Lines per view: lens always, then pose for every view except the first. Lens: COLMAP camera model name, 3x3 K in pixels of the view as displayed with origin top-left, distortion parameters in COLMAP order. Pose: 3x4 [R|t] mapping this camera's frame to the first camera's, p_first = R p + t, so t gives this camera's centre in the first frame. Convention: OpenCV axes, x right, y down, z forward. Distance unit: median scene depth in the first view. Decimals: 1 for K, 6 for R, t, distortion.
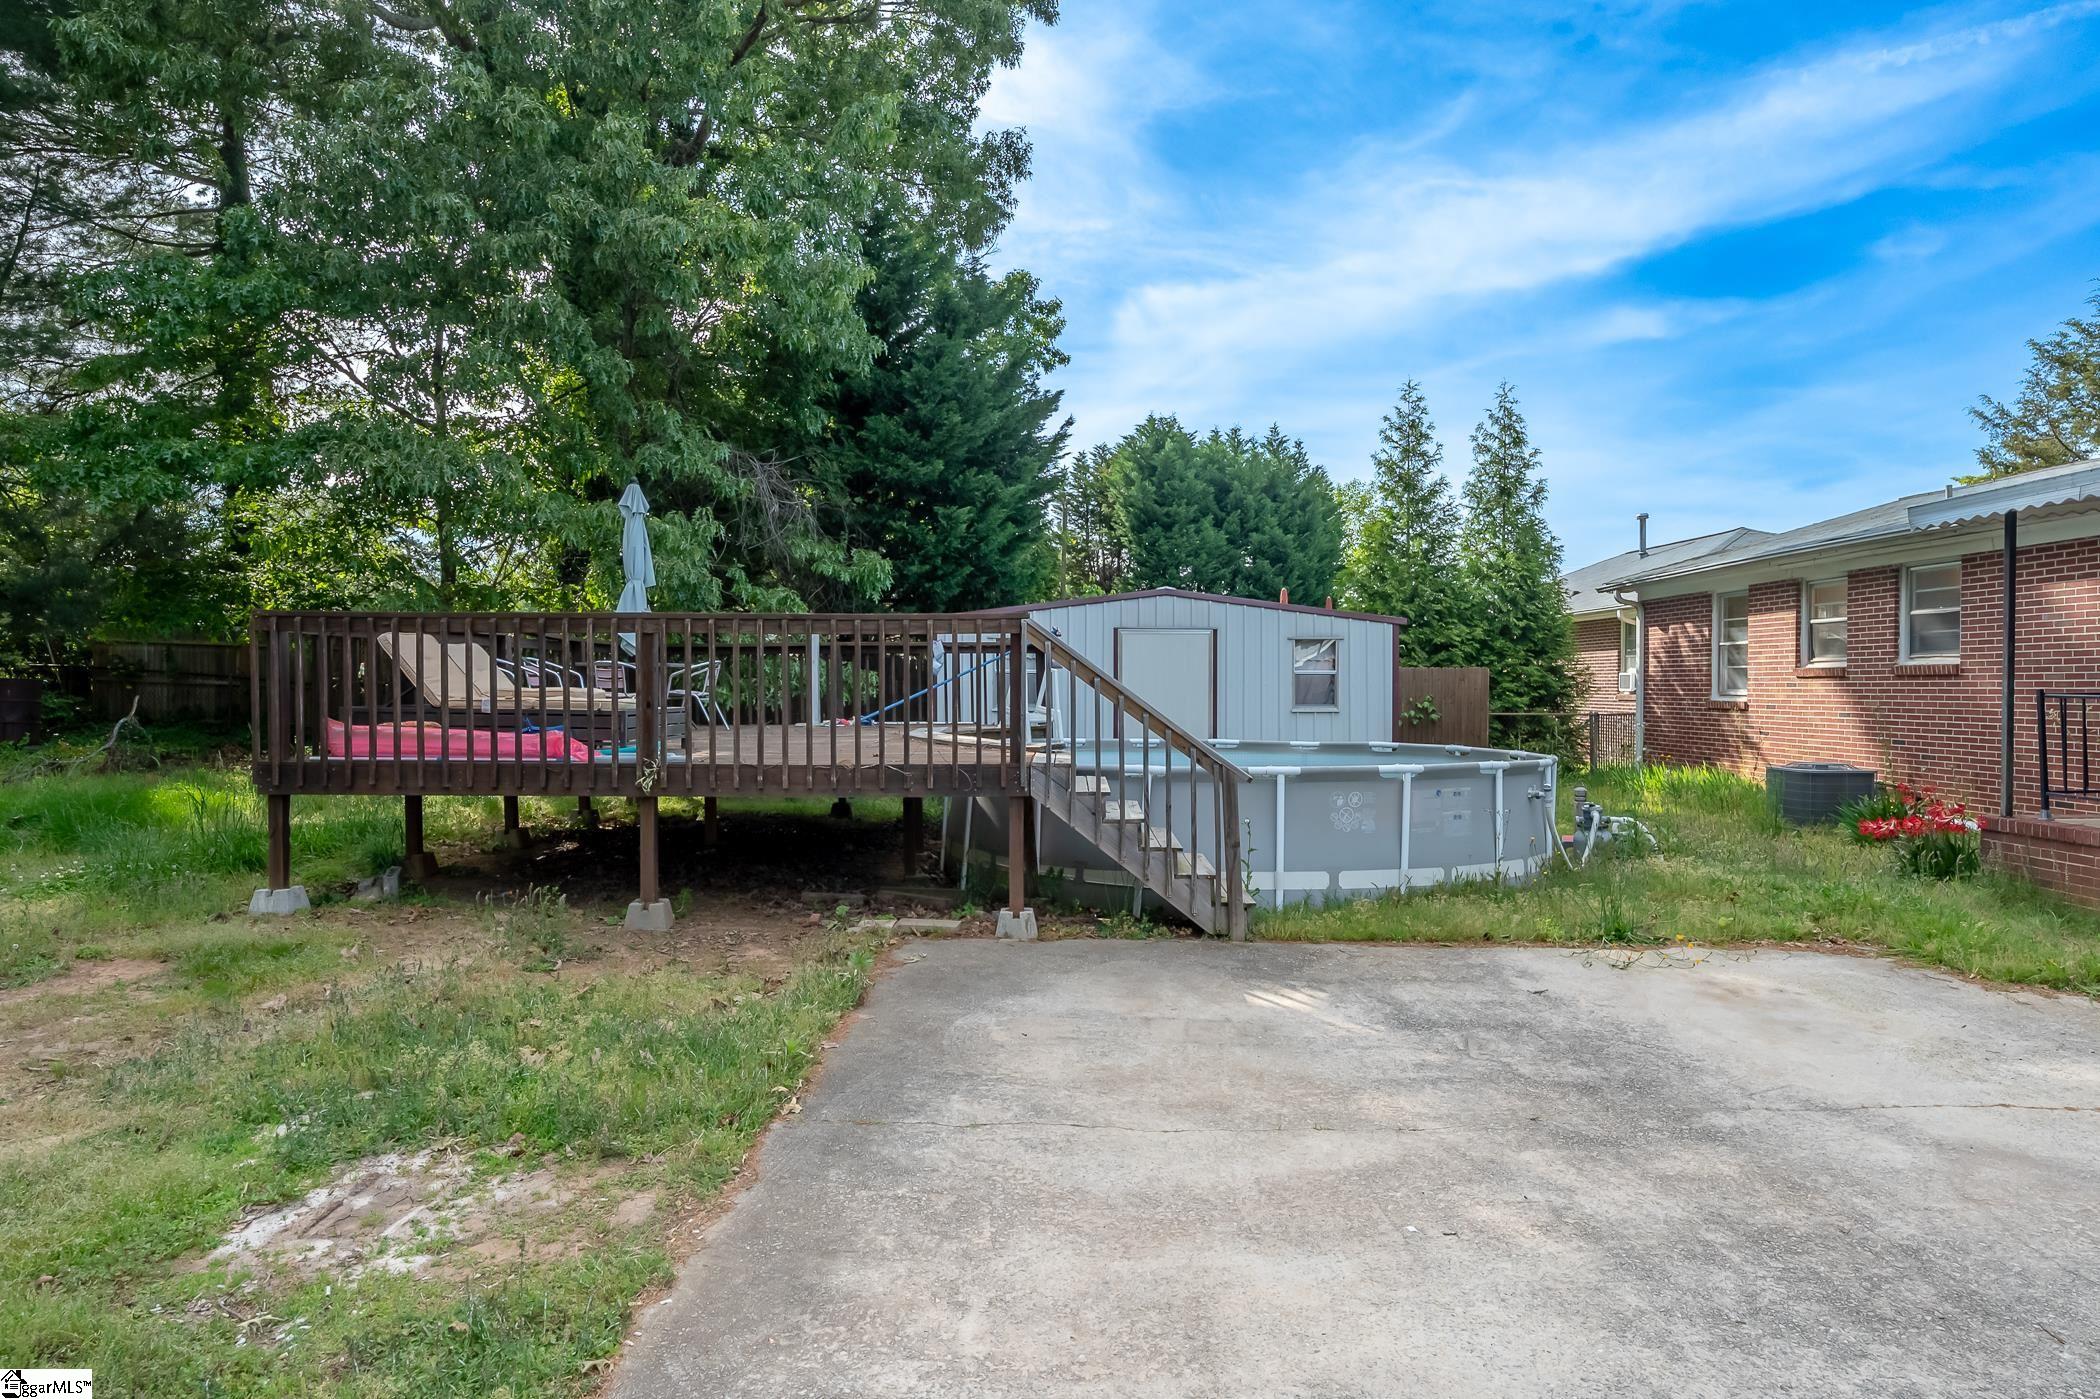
lens RADIAL K [[1186.5, 0, 1046.6], [0, 1186.5, 698.0], [0, 0, 1]] dist [0.004173, 0.000072]
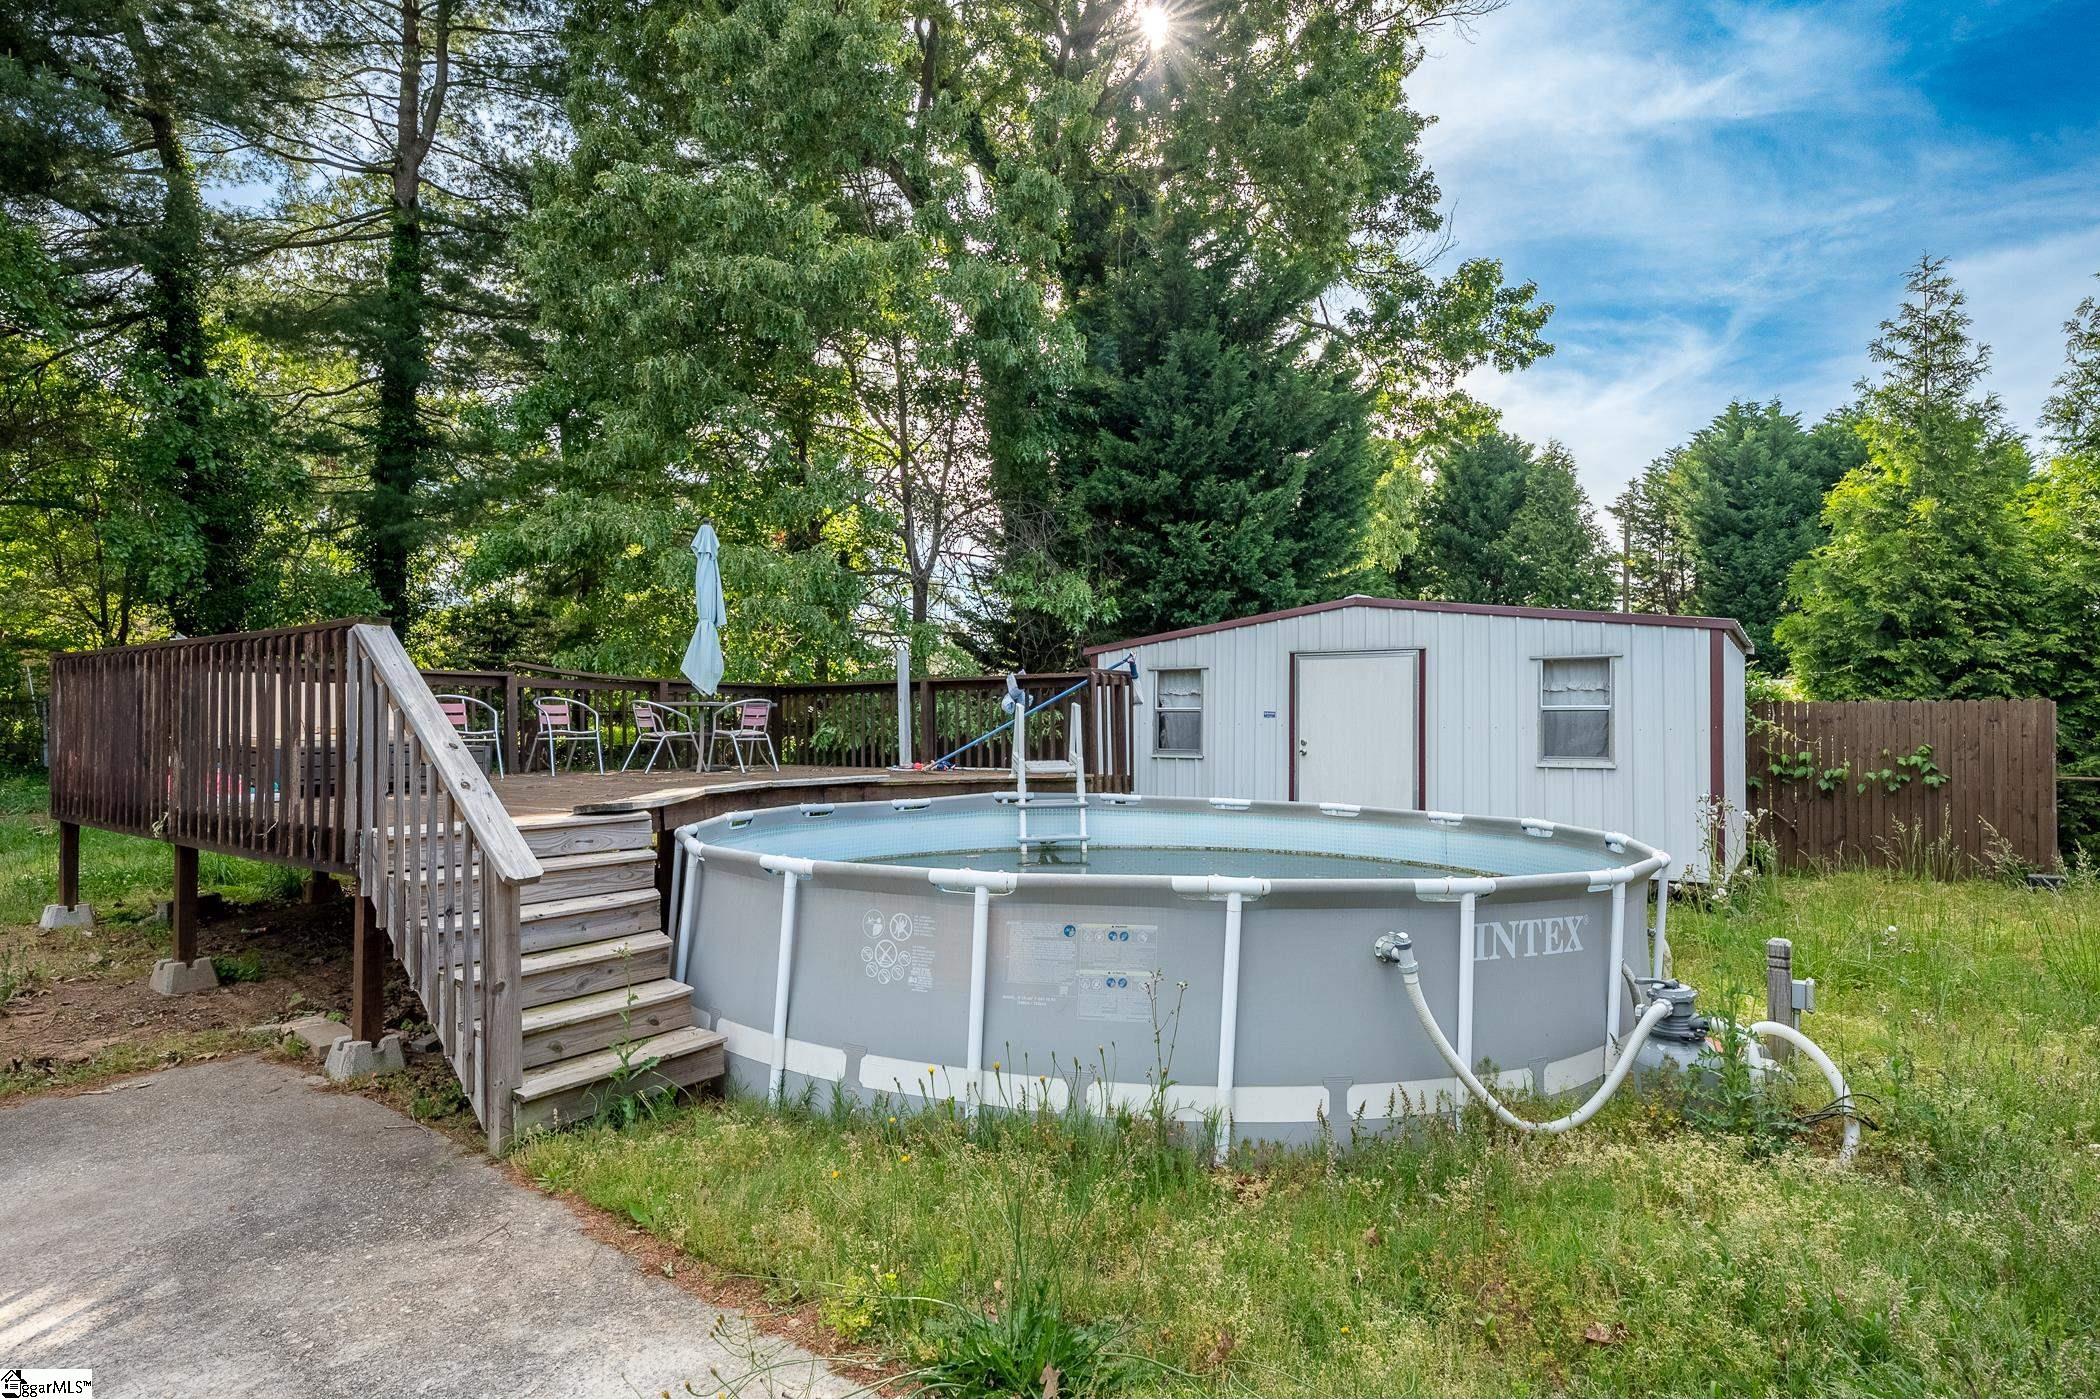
lens RADIAL K [[1067.3, 0, 1051.4], [0, 1067.3, 705.9], [0, 0, 1]] dist [0.001096, 0.000911]
pose [[0.818861, -0.008234, -0.573933, 0.247323], [-0.010848, 0.999497, -0.029815, -0.001396], [0.573889, 0.030640, 0.818359, 0.258155]]
